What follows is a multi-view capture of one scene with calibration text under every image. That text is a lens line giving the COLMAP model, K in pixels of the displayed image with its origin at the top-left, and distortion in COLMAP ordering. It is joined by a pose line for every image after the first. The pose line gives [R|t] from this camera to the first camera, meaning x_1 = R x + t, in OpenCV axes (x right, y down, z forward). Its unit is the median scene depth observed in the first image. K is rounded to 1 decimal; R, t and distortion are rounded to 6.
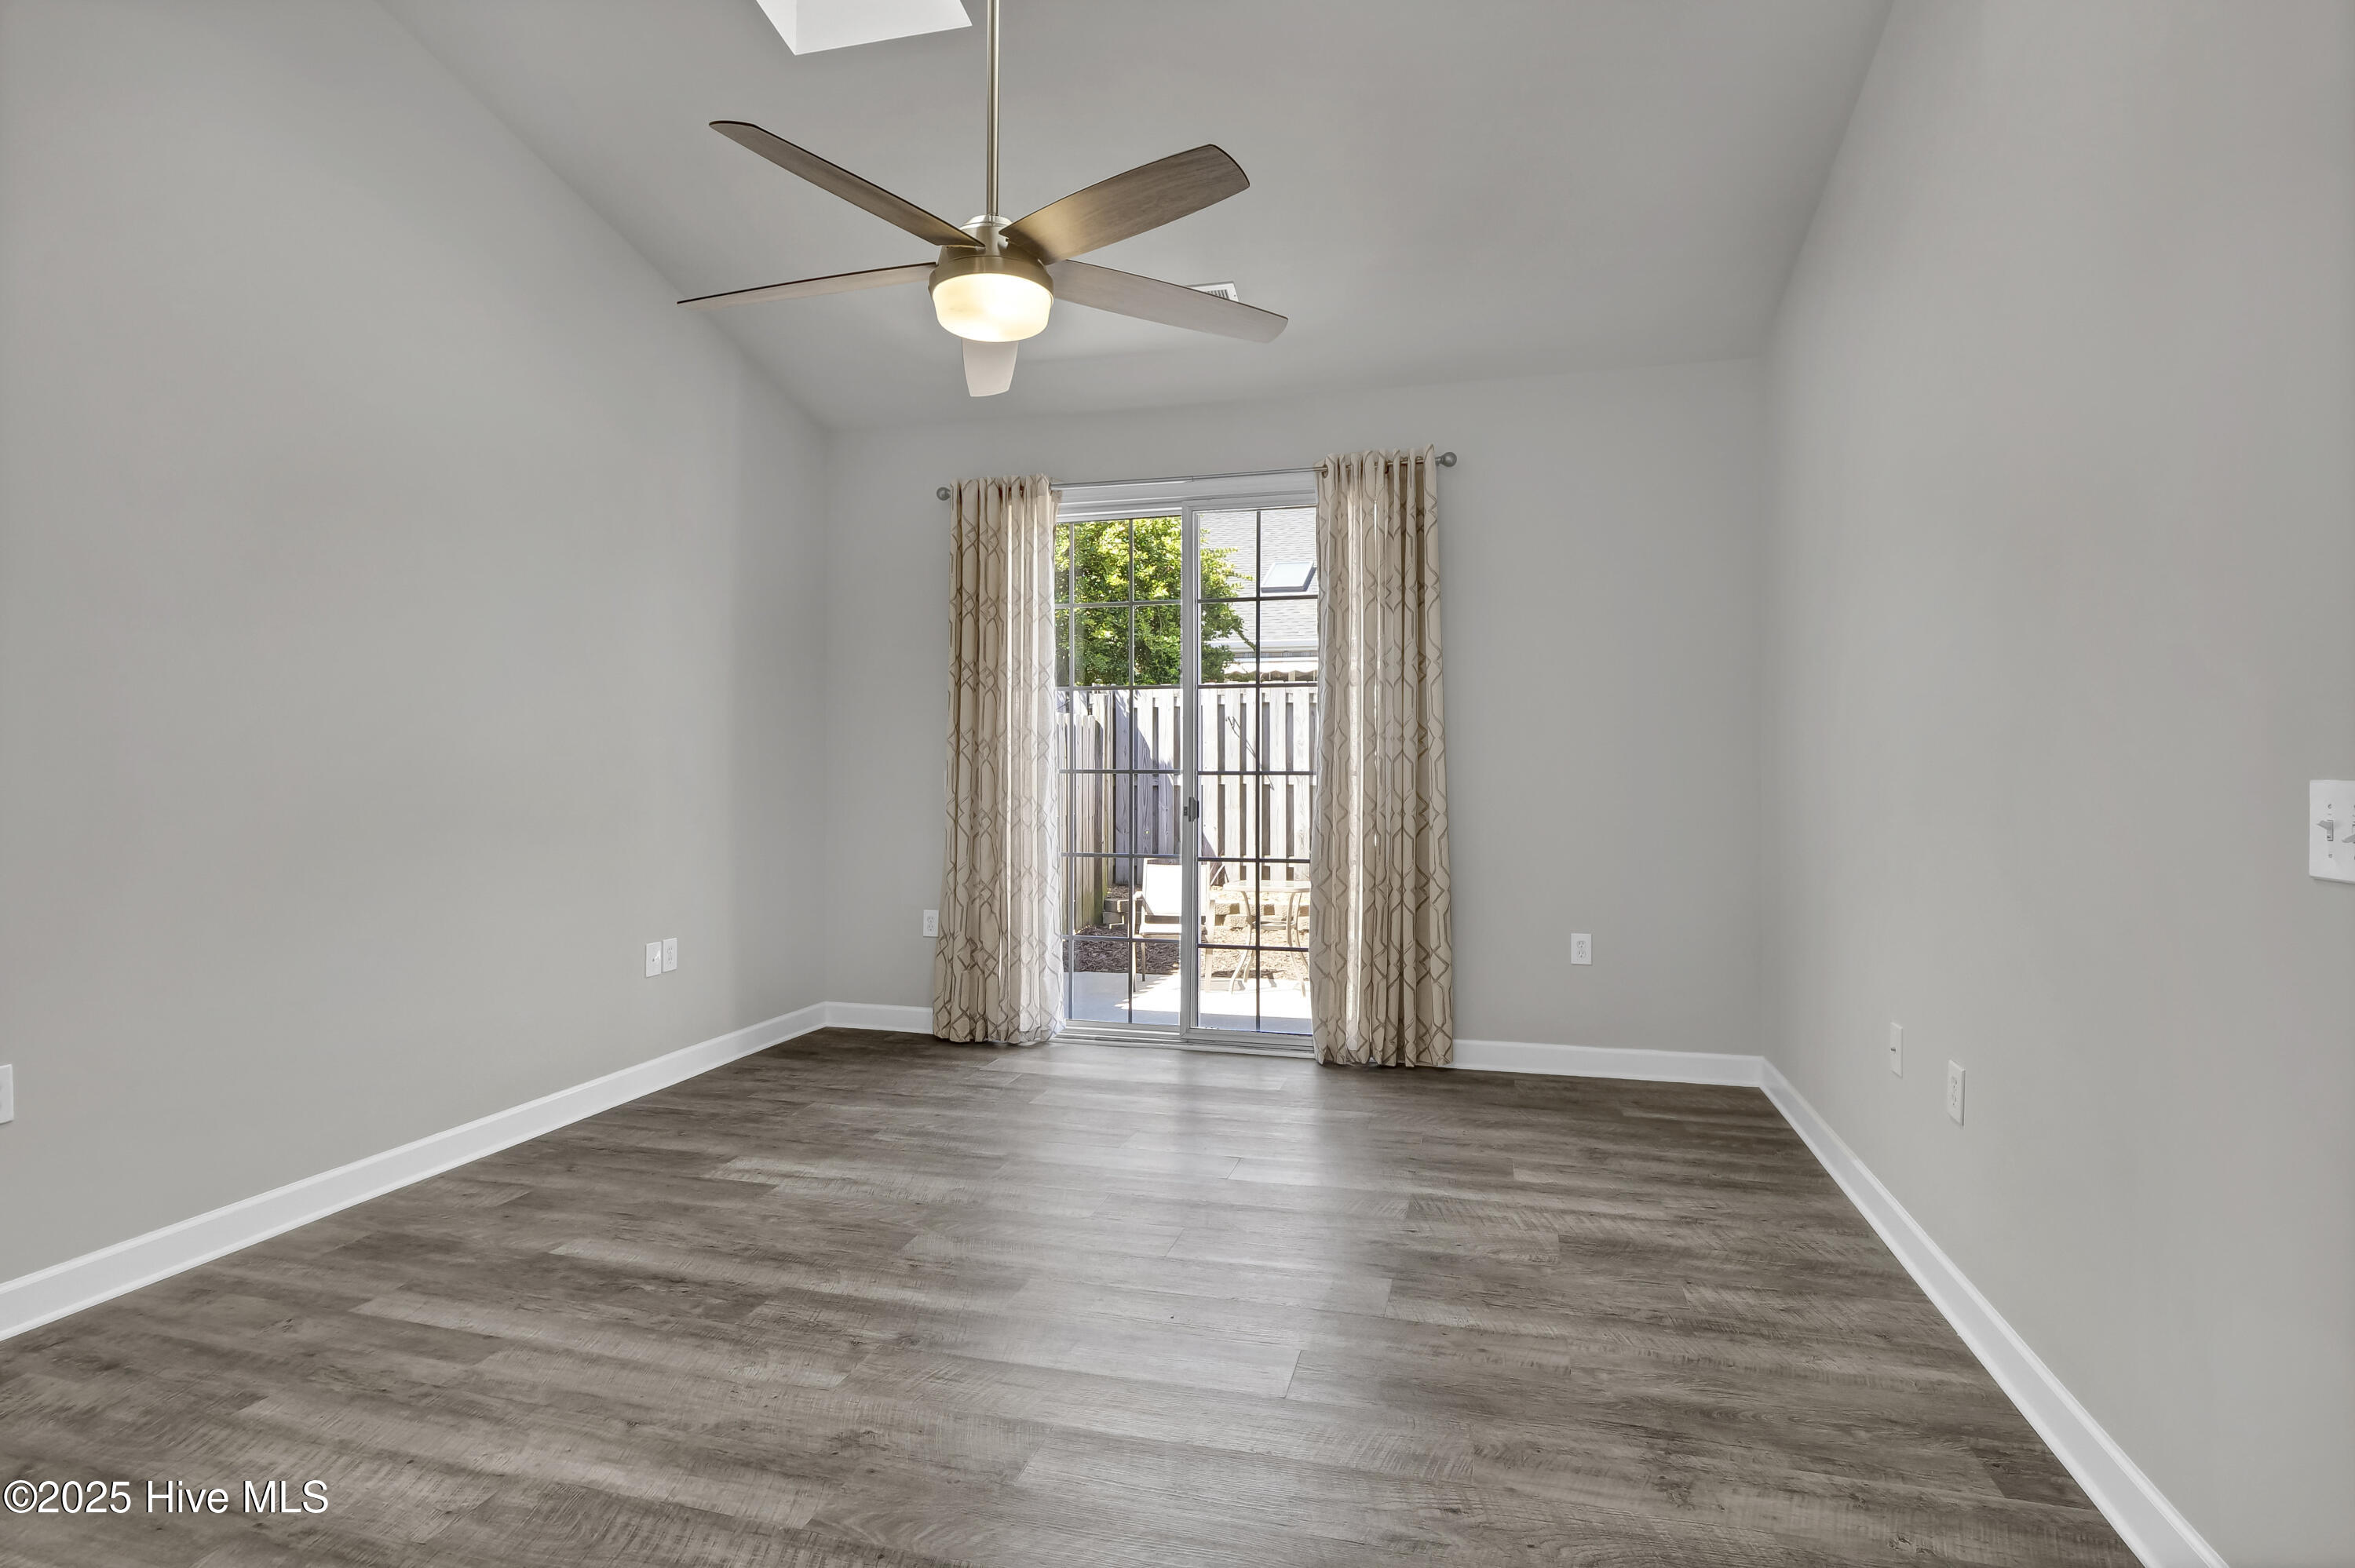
lens RADIAL K [[1171.7, 0, 1188.3], [0, 1171.7, 771.0], [0, 0, 1]] dist [-0.005323, -0.006651]
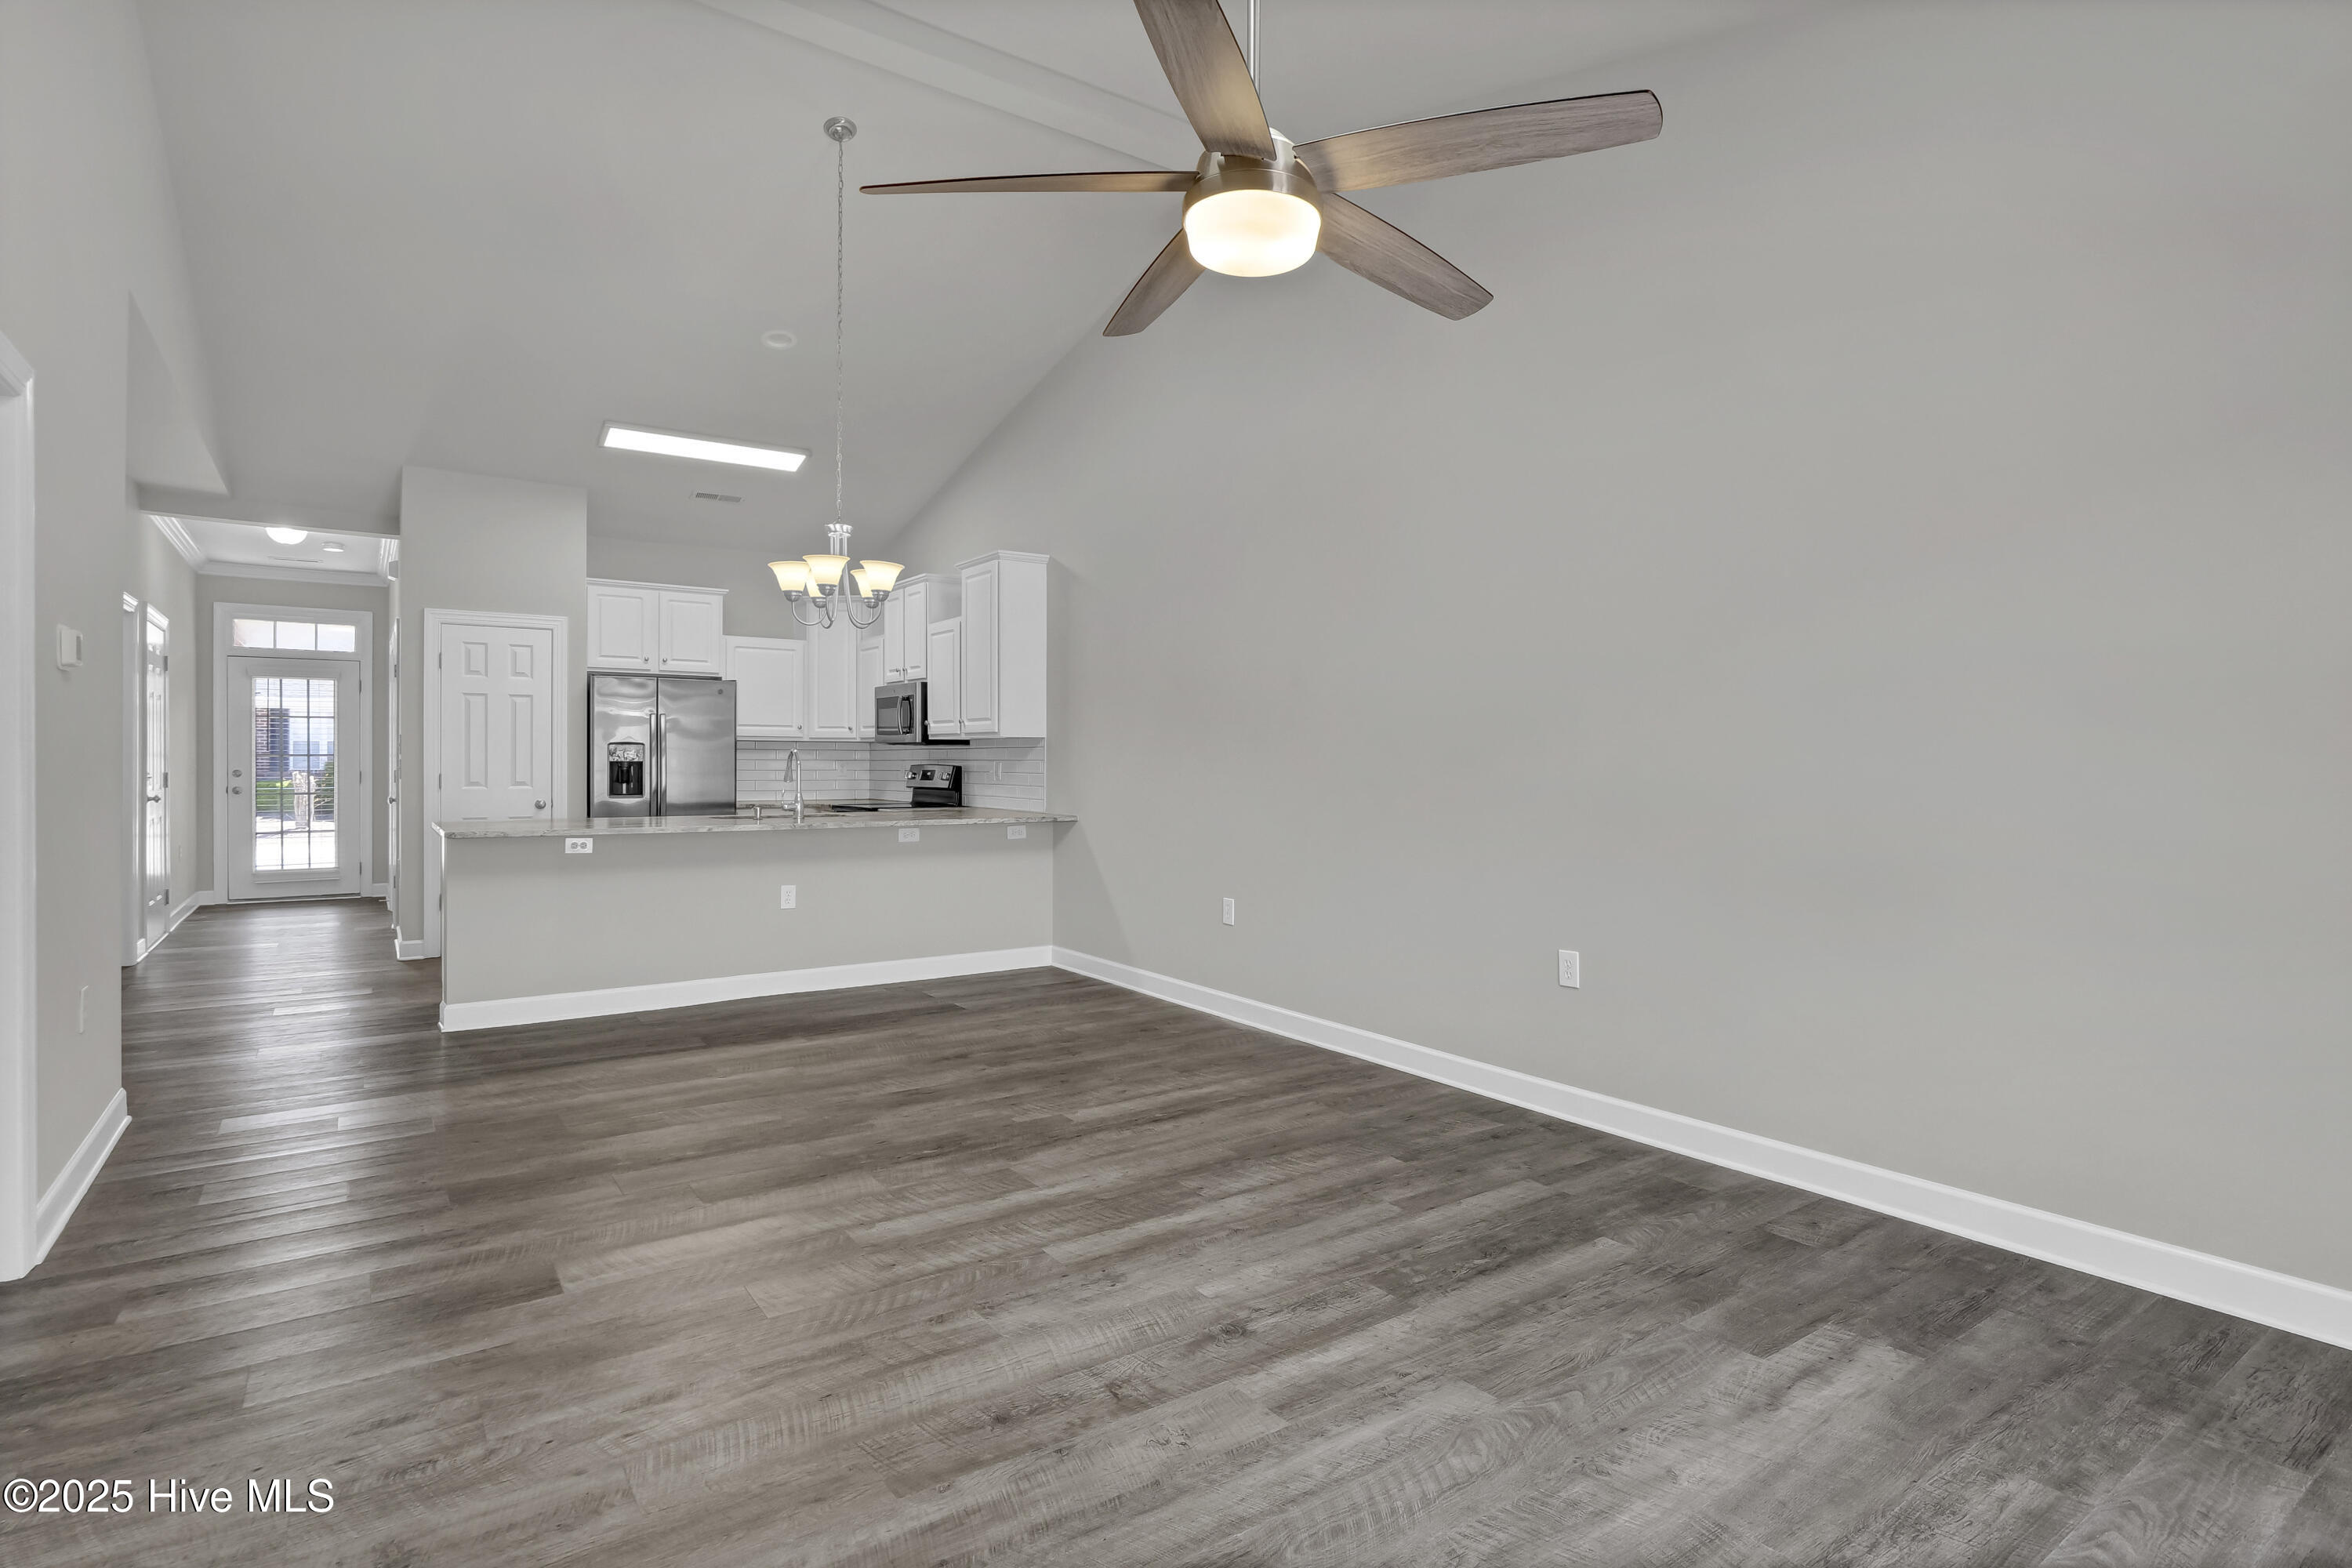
lens RADIAL K [[1170.4, 0, 1186.8], [0, 1170.4, 771.0], [0, 0, 1]] dist [-0.005323, -0.006651]
pose [[-0.638899, 0.002113, -0.769288, 0.383524], [-0.006832, 0.999941, 0.008421, -0.003618], [0.769260, 0.010636, -0.638847, 1.096030]]
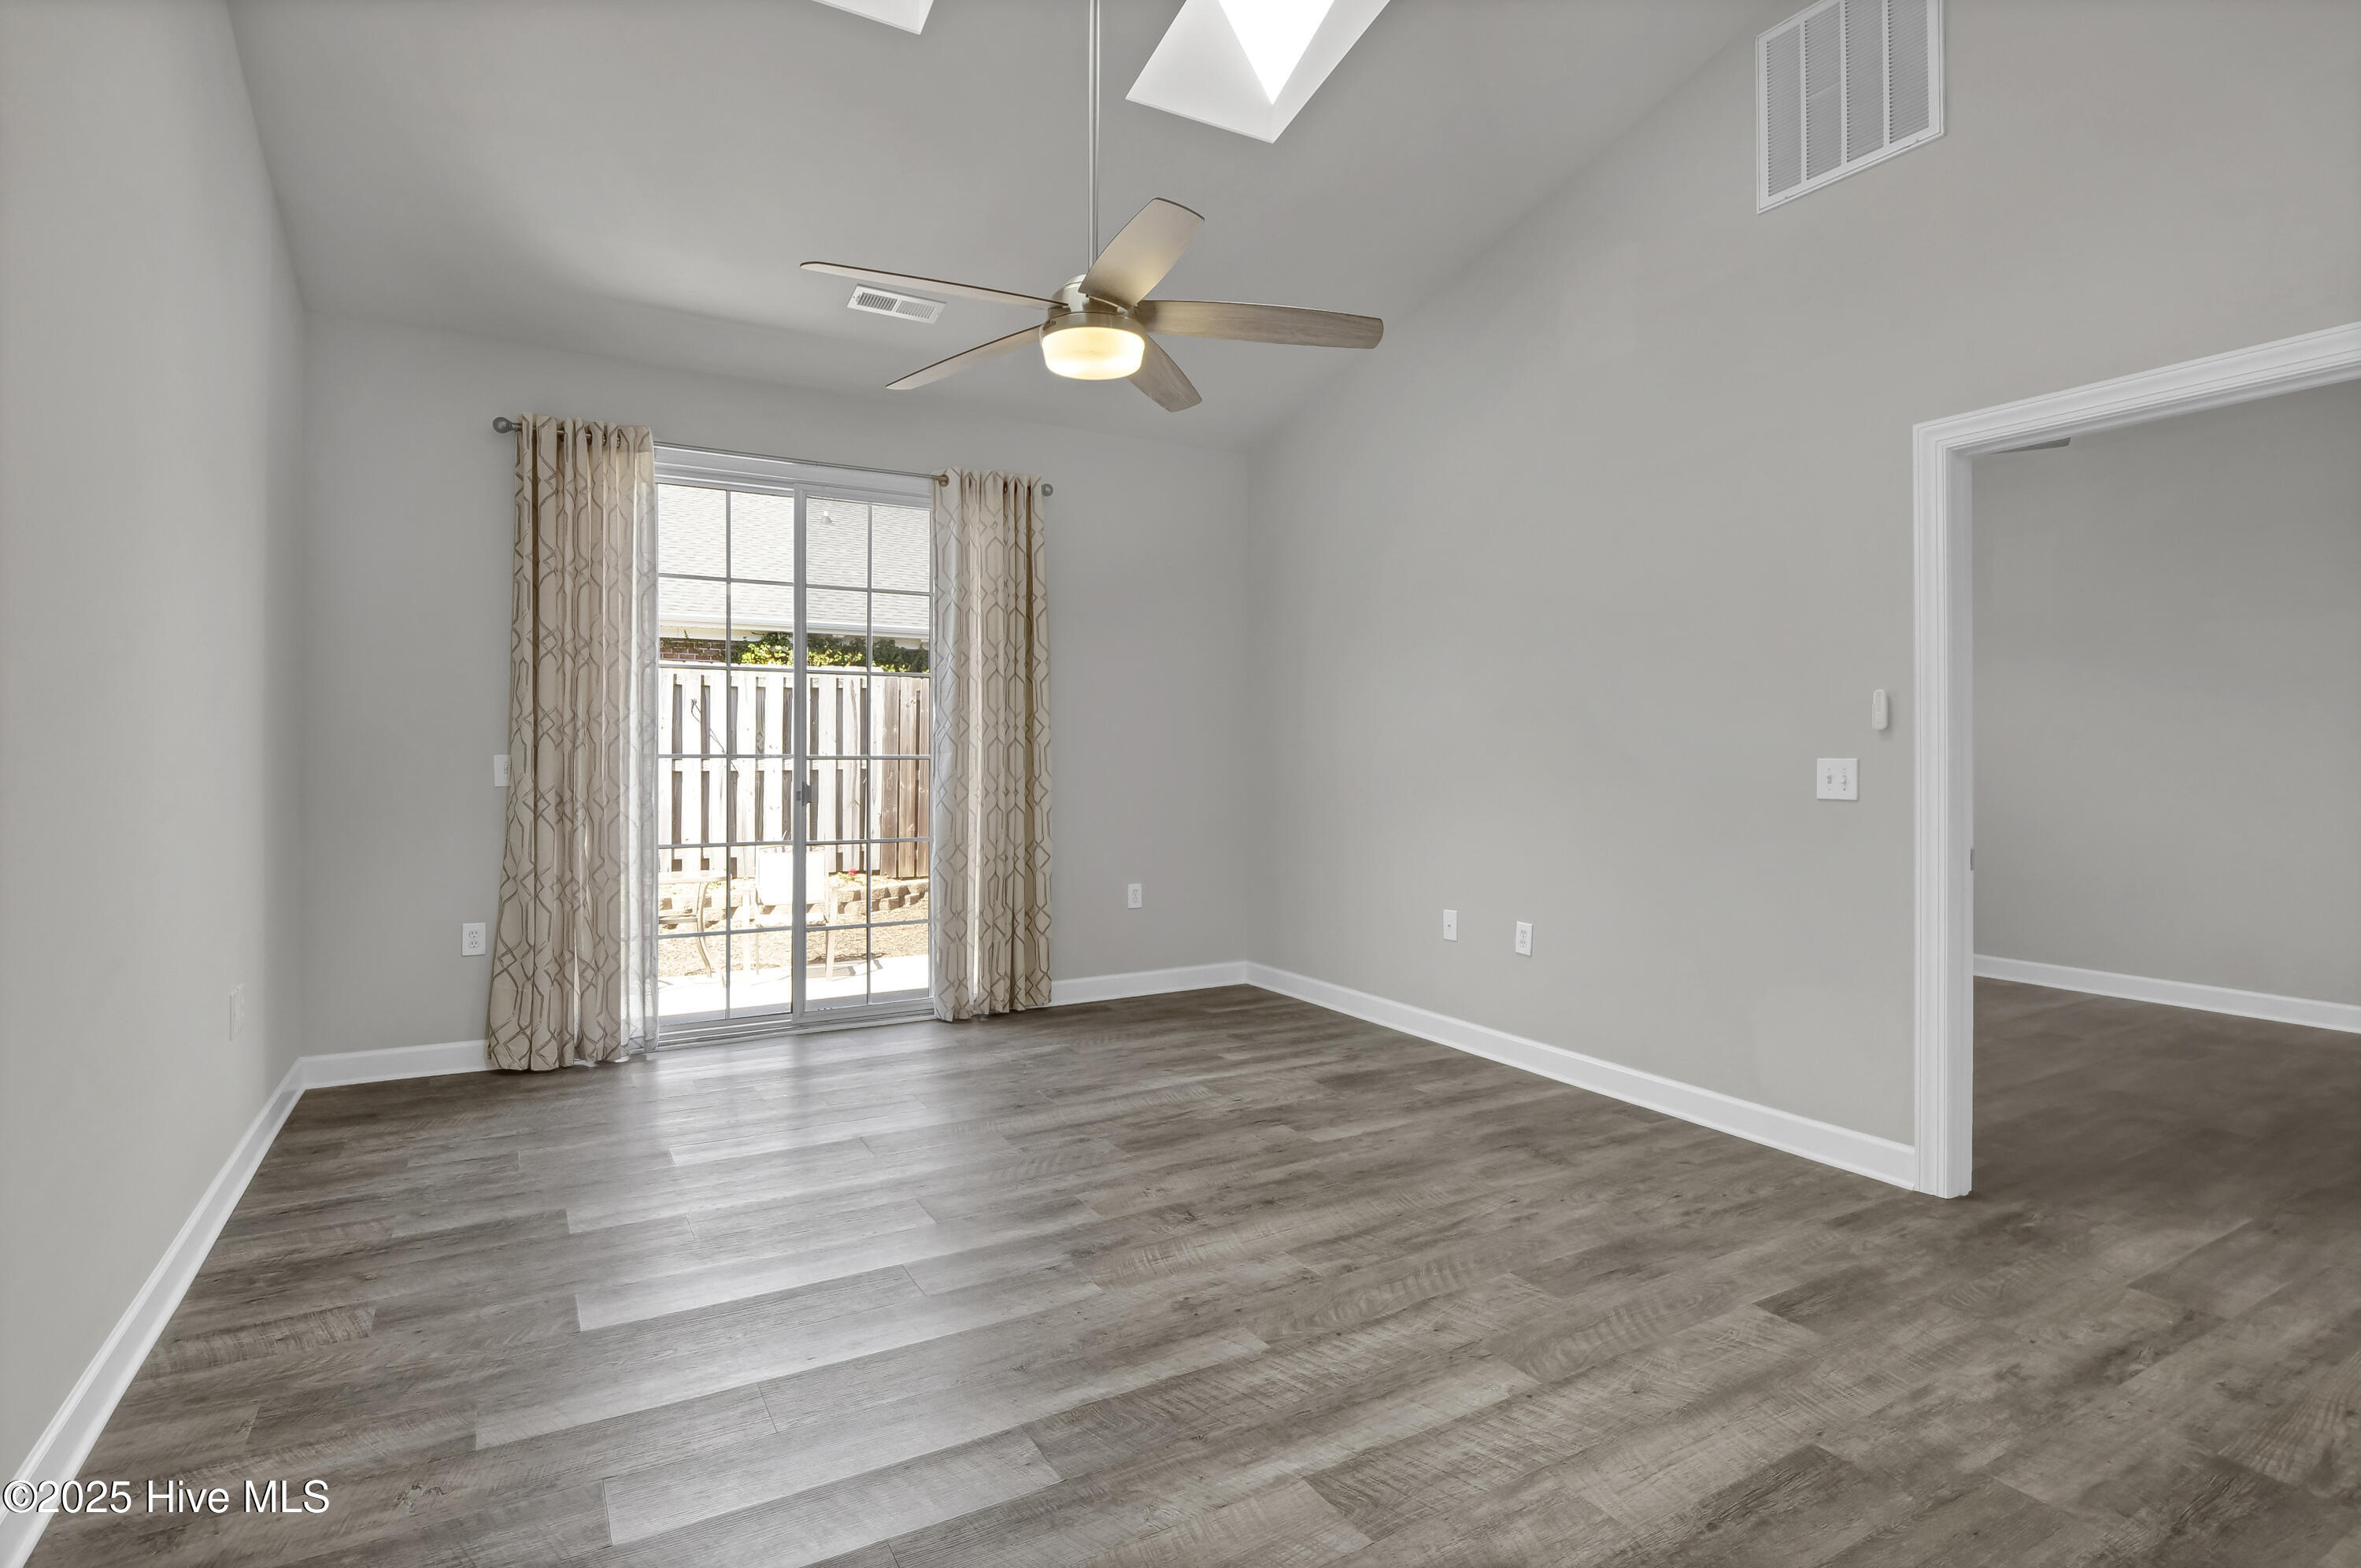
lens RADIAL K [[1174.8, 0, 1191.4], [0, 1174.8, 771.0], [0, 0, 1]] dist [-0.005323, -0.006651]
pose [[0.703359, -0.009203, 0.710775, -0.665293], [-0.000378, 0.999911, 0.013322, -0.000354], [-0.710835, -0.009639, 0.703293, 0.082396]]
